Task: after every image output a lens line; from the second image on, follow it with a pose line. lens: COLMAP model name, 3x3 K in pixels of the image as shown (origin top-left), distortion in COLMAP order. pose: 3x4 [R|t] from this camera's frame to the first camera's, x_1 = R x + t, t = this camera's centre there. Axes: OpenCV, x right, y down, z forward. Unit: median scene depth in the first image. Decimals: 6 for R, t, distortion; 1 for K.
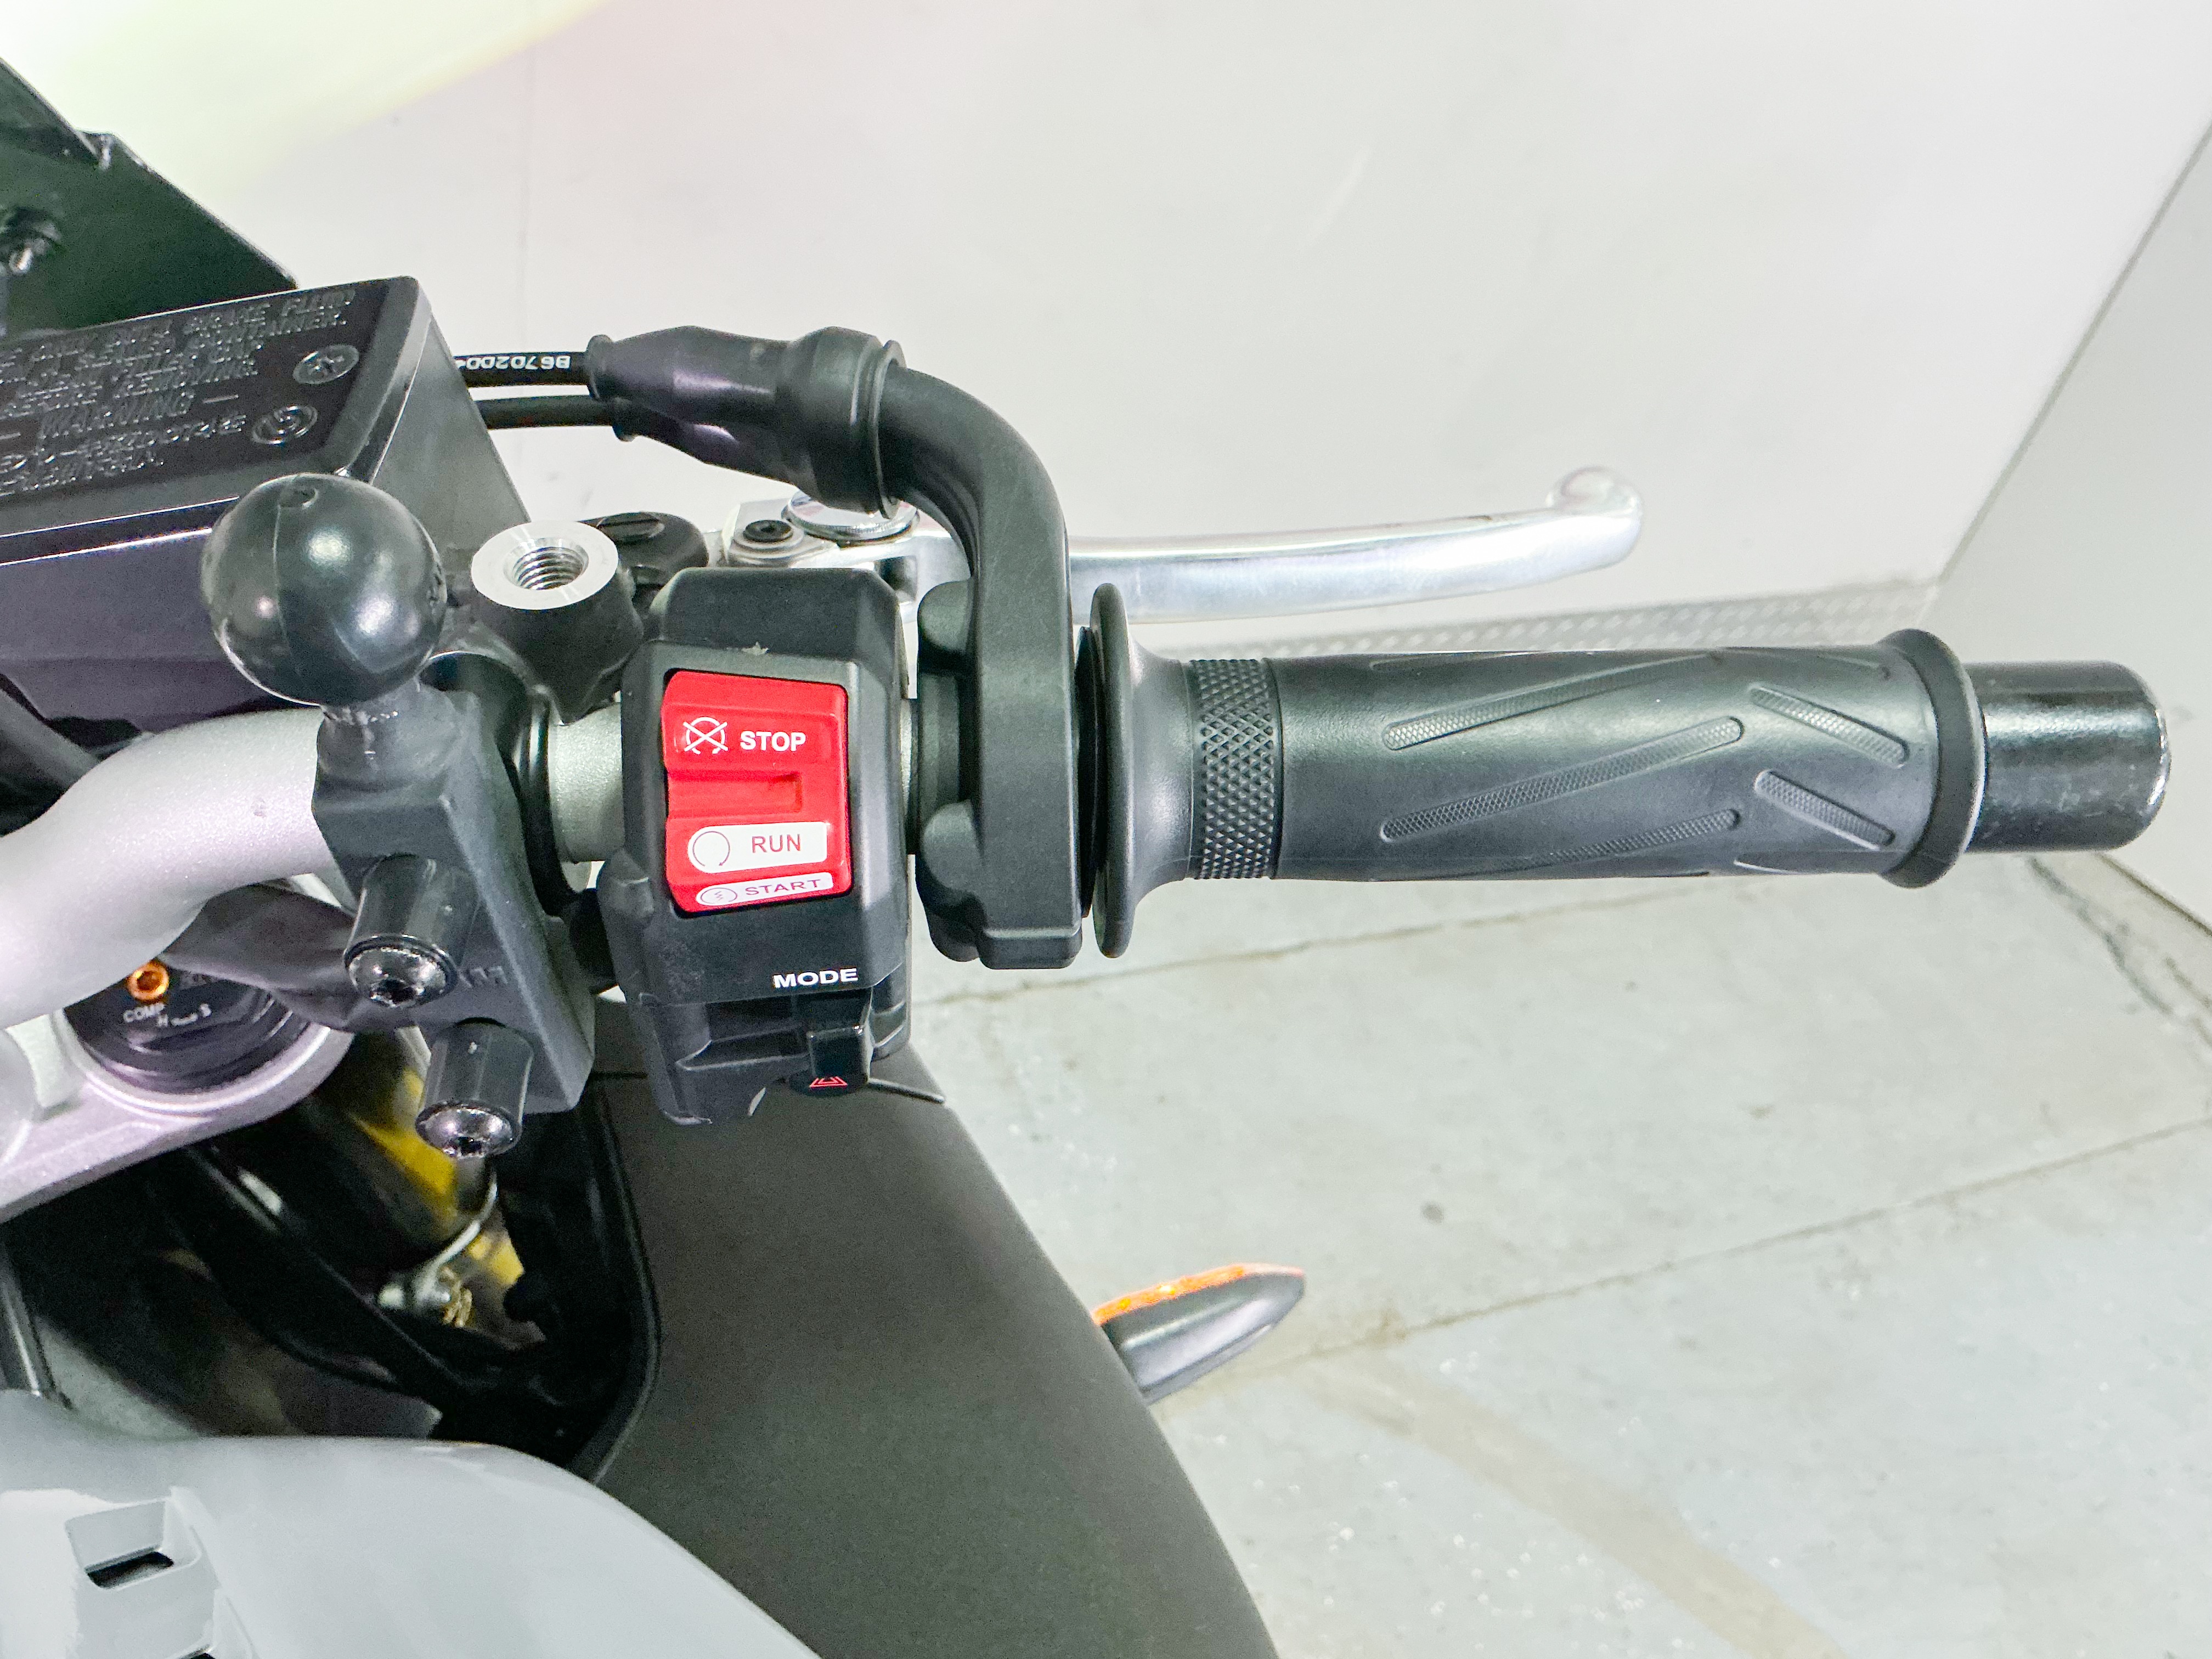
lens RADIAL K [[1823.2, 0, 1106.0], [0, 1823.2, 829.5], [0, 0, 1]] dist [0.127090, -0.270990]
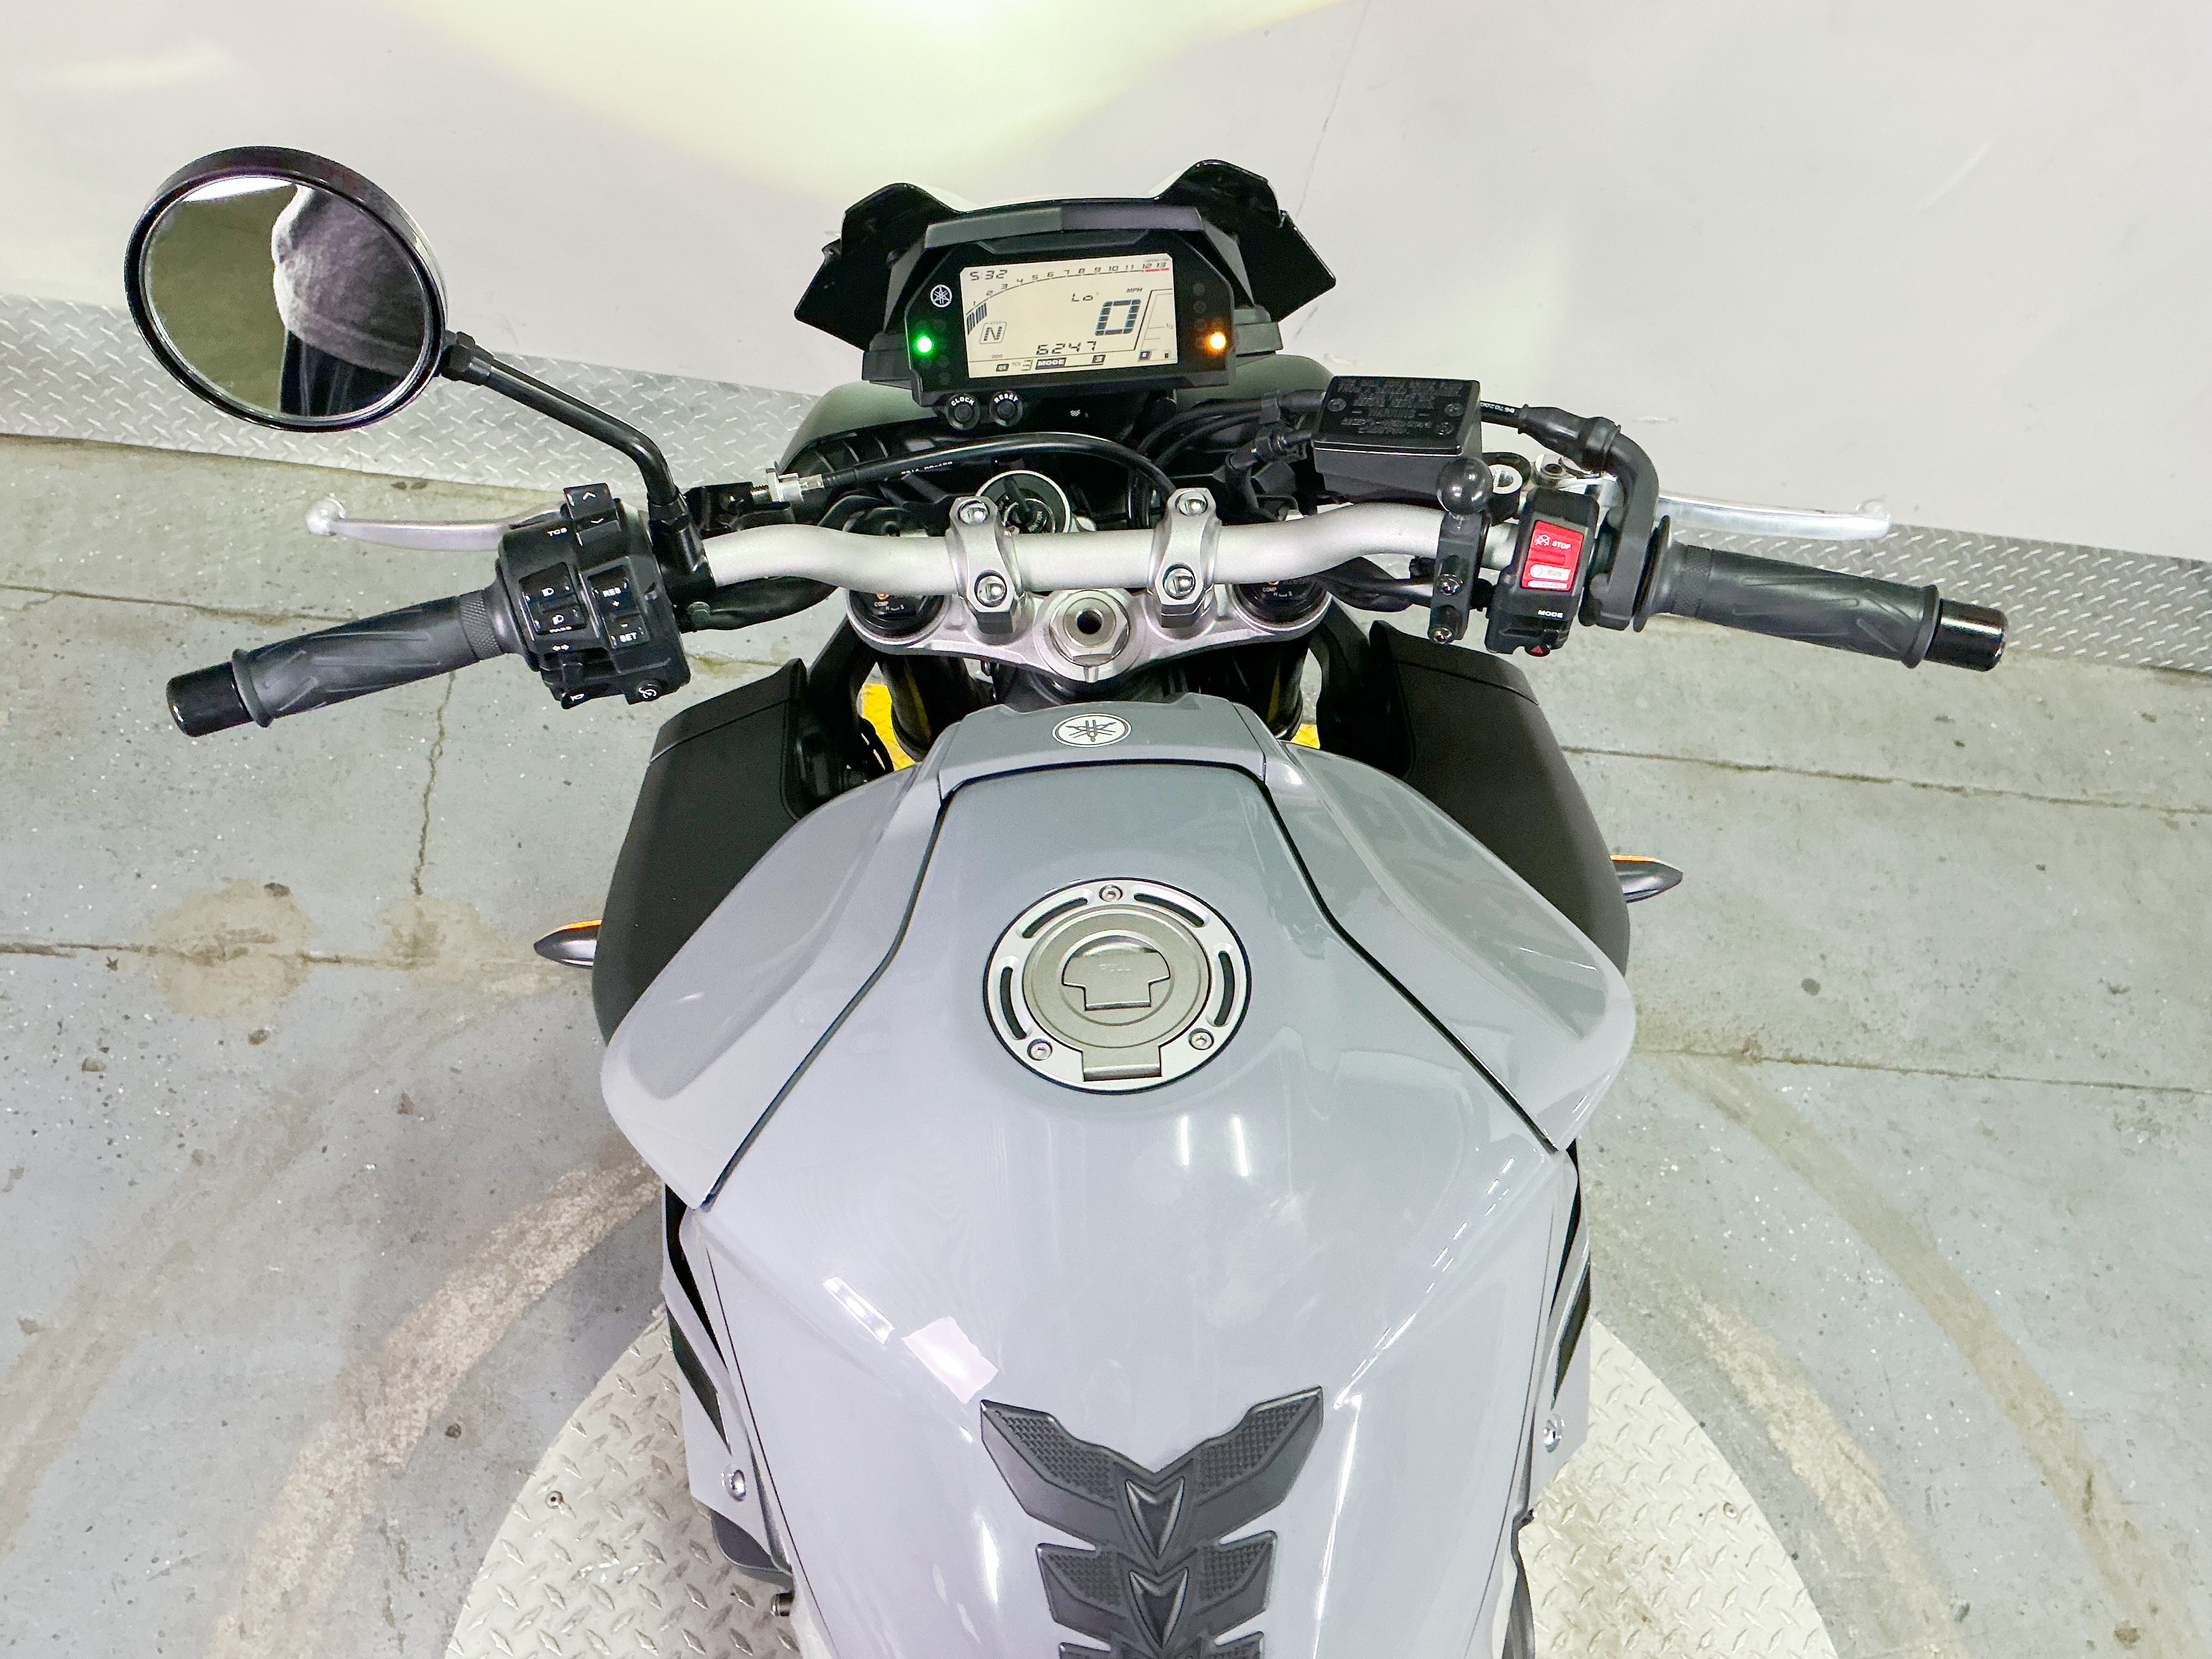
lens RADIAL K [[1823.2, 0, 1106.0], [0, 1823.2, 829.5], [0, 0, 1]] dist [0.127090, -0.270990]
pose [[0.937569, 0.251561, -0.240169, -0.007129], [-0.220526, 0.963964, 0.148798, 0.120181], [0.268946, -0.086544, 0.959259, -2.220596]]
